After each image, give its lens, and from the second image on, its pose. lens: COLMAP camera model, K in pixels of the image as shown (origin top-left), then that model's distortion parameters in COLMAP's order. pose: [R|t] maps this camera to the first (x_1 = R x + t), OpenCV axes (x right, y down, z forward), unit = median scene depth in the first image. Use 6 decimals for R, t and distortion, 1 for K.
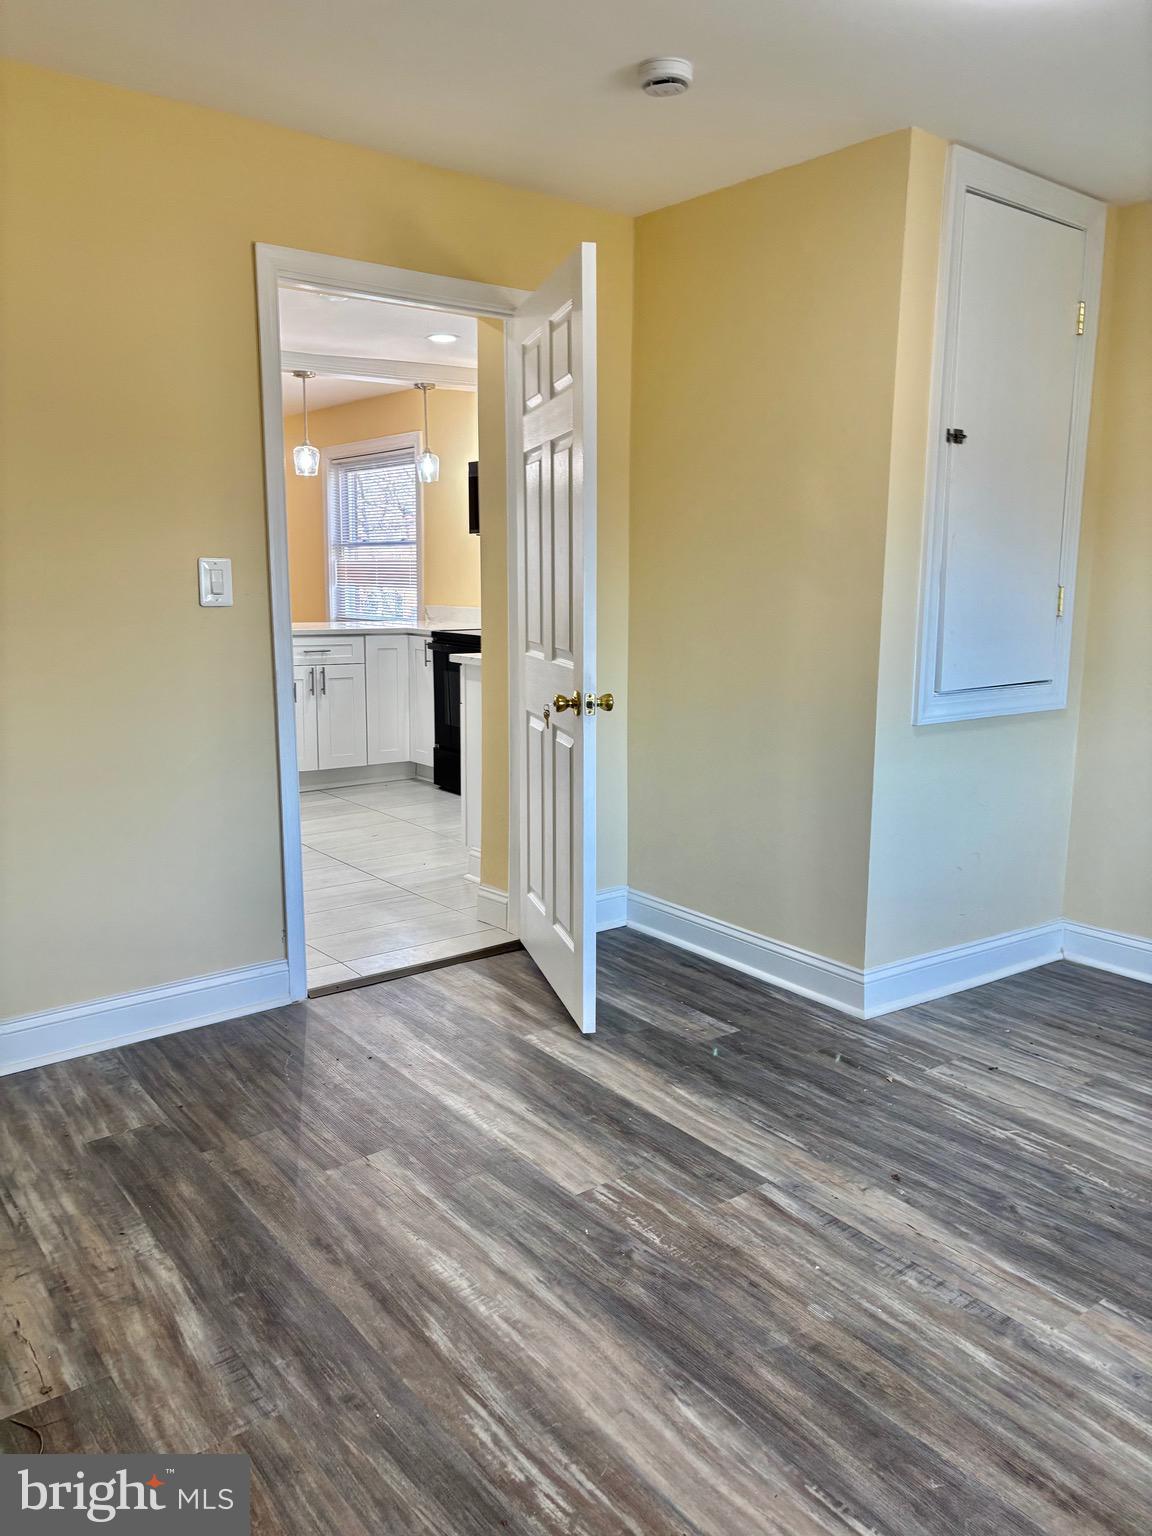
lens RADIAL K [[1159.5, 0, 576.0], [0, 1159.5, 768.0], [0, 0, 1]] dist [0.003103, 0.006089]
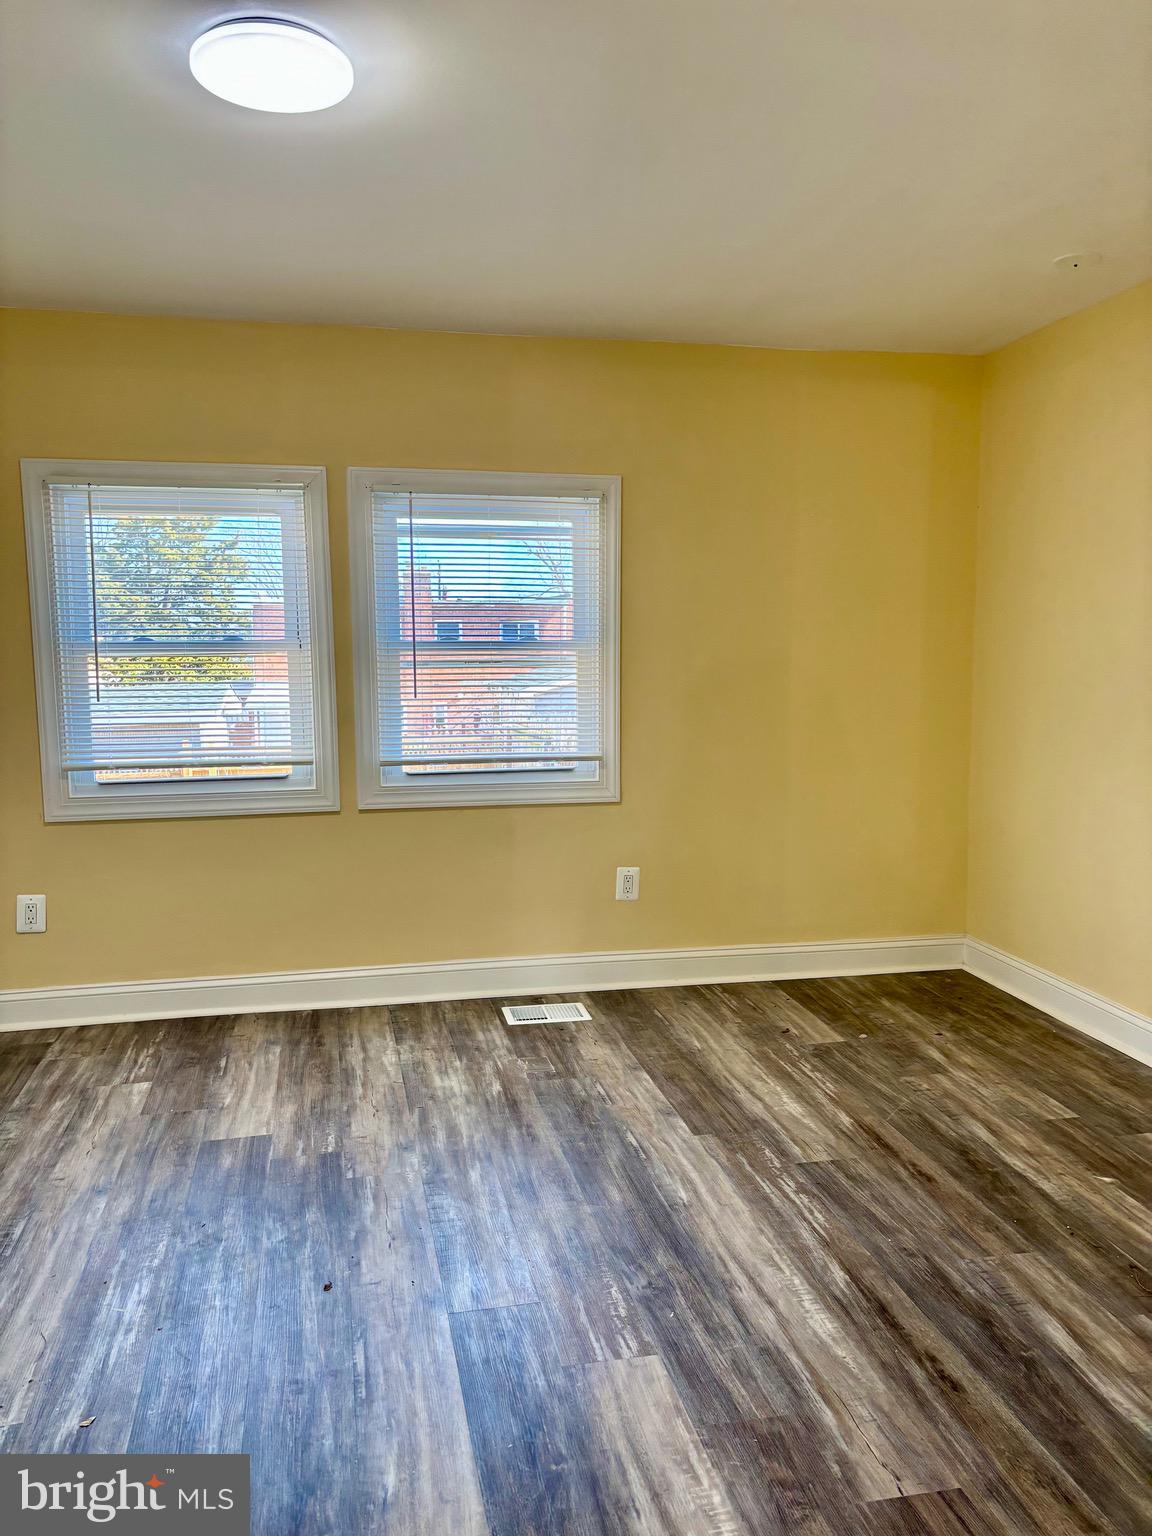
lens RADIAL K [[1152.4, 0, 576.0], [0, 1152.4, 768.0], [0, 0, 1]] dist [0.067360, -0.075886]
pose [[-0.904346, -0.053482, 0.423435, -0.321942], [0.066842, 0.962127, 0.264279, -0.327481], [-0.421533, 0.267303, -0.866521, 1.821454]]
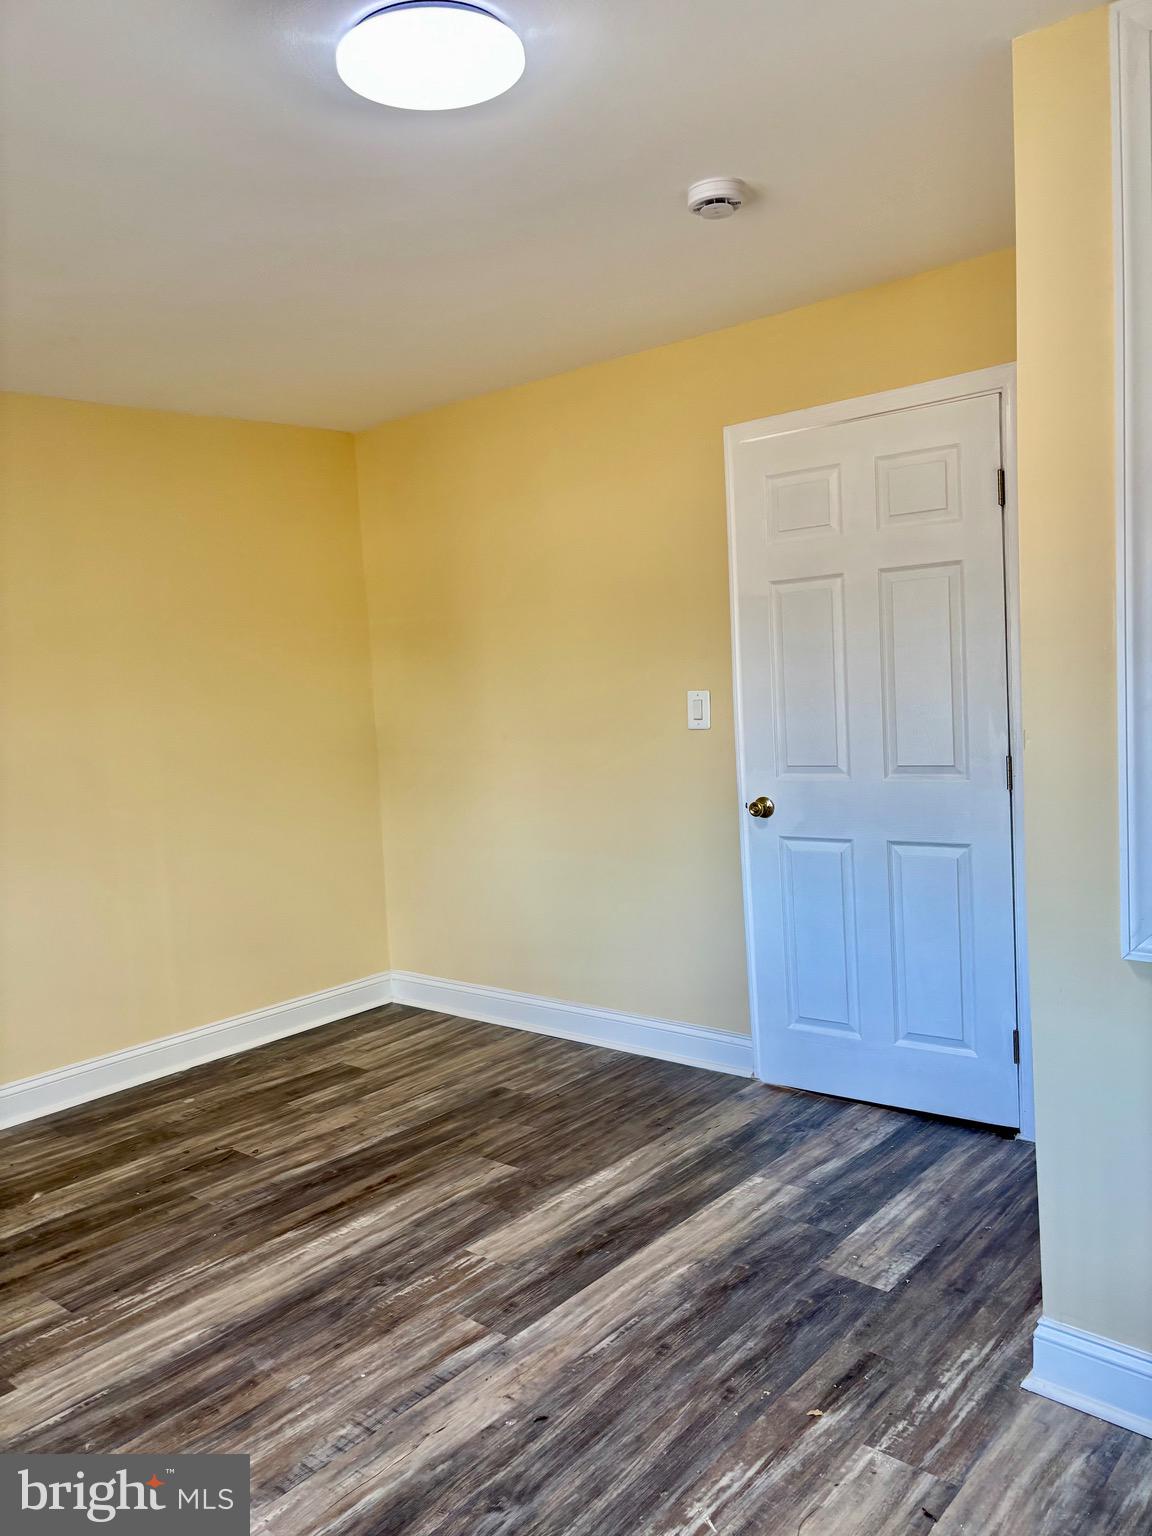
lens RADIAL K [[1152.4, 0, 576.0], [0, 1152.4, 768.0], [0, 0, 1]] dist [0.067360, -0.075886]
pose [[0.192100, 0.063429, -0.979323, 1.246461], [-0.107347, 0.993279, 0.043277, -0.196315], [0.975487, 0.096814, 0.197618, 0.900921]]
